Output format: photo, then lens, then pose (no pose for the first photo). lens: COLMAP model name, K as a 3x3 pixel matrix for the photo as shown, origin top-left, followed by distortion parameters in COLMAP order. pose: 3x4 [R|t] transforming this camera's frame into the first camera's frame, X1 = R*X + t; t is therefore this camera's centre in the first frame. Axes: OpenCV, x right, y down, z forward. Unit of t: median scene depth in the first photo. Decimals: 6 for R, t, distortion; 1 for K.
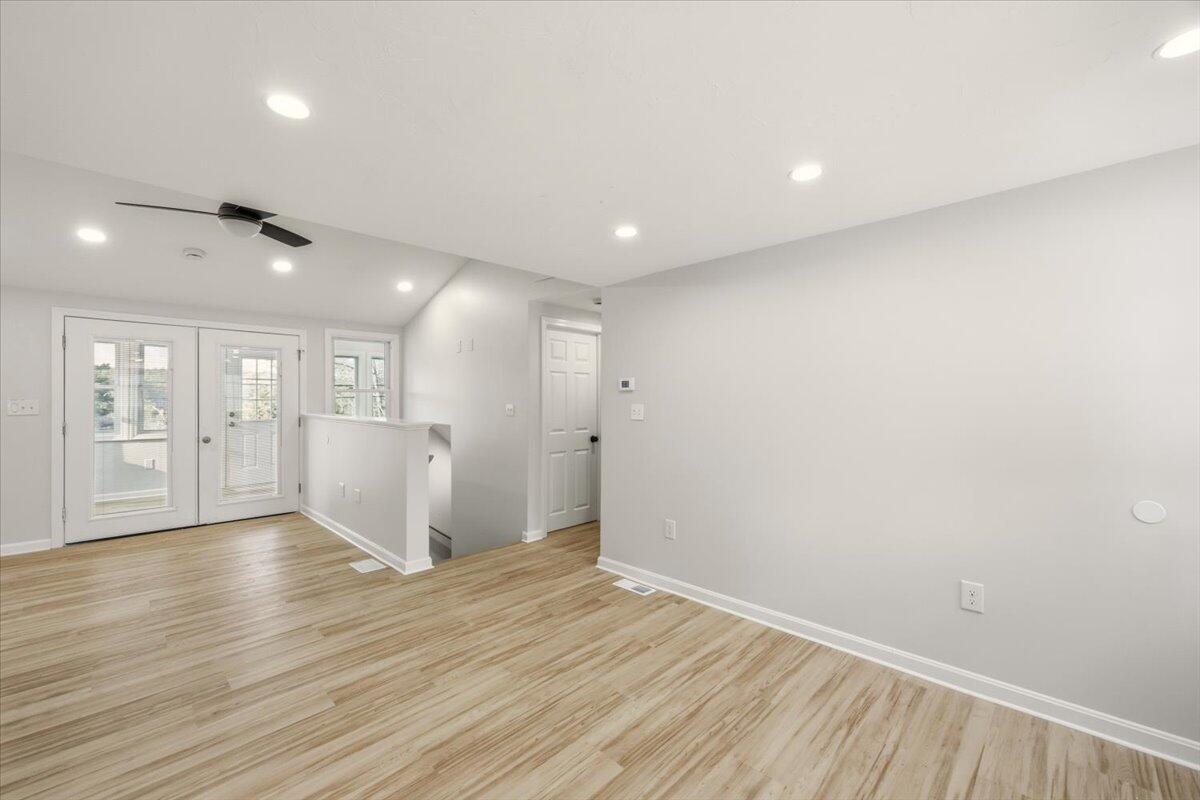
lens RADIAL K [[482.0, 0, 600.0], [0, 482.0, 400.0], [0, 0, 1]] dist [-0.005546, -0.000139]
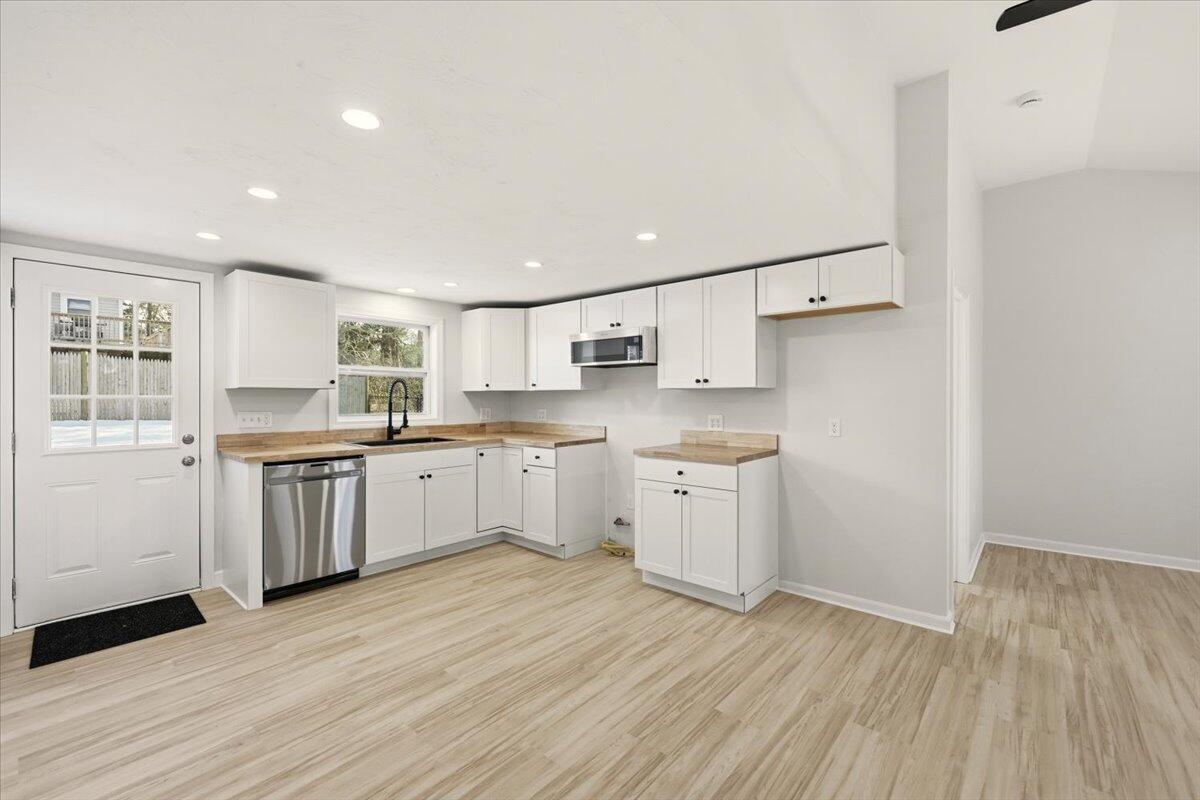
lens RADIAL K [[504.4, 0, 592.6], [0, 504.4, 396.7], [0, 0, 1]] dist [0.000606, 0.000049]
pose [[-0.998975, -0.002684, -0.045177, -0.187086], [-0.002719, 0.999996, 0.000727, -0.004898], [0.045175, 0.000849, -0.998979, 1.509190]]
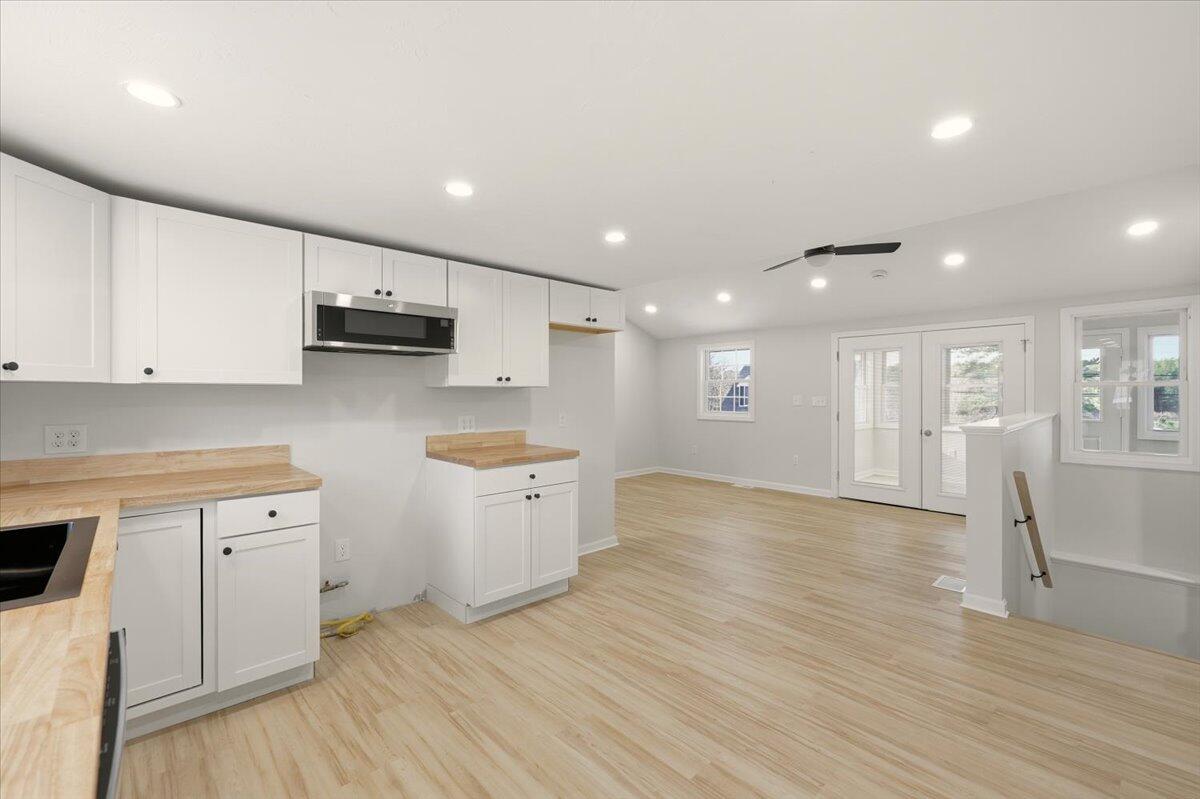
lens RADIAL K [[504.4, 0, 592.6], [0, 504.4, 396.2], [0, 0, 1]] dist [0.000606, 0.000049]
pose [[-0.059523, 0.002201, -0.998225, 0.666362], [-0.000419, 0.999997, 0.002230, -0.006639], [0.998227, 0.000551, -0.059522, 0.533287]]
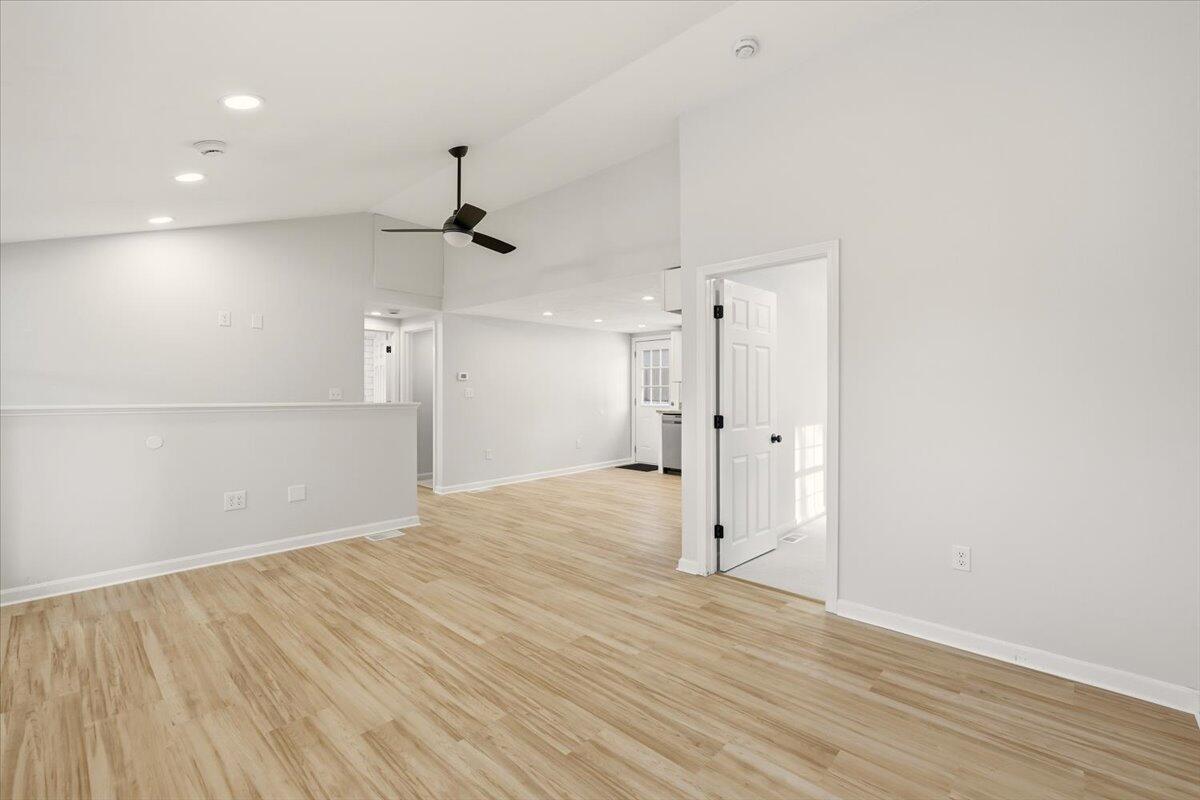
lens RADIAL K [[504.4, 0, 592.6], [0, 504.4, 396.7], [0, 0, 1]] dist [0.000606, 0.000049]
pose [[-0.012976, -0.011429, 0.999850, -2.221101], [0.002709, 0.999931, 0.011465, 0.025624], [-0.999912, 0.002858, -0.012944, 0.746718]]
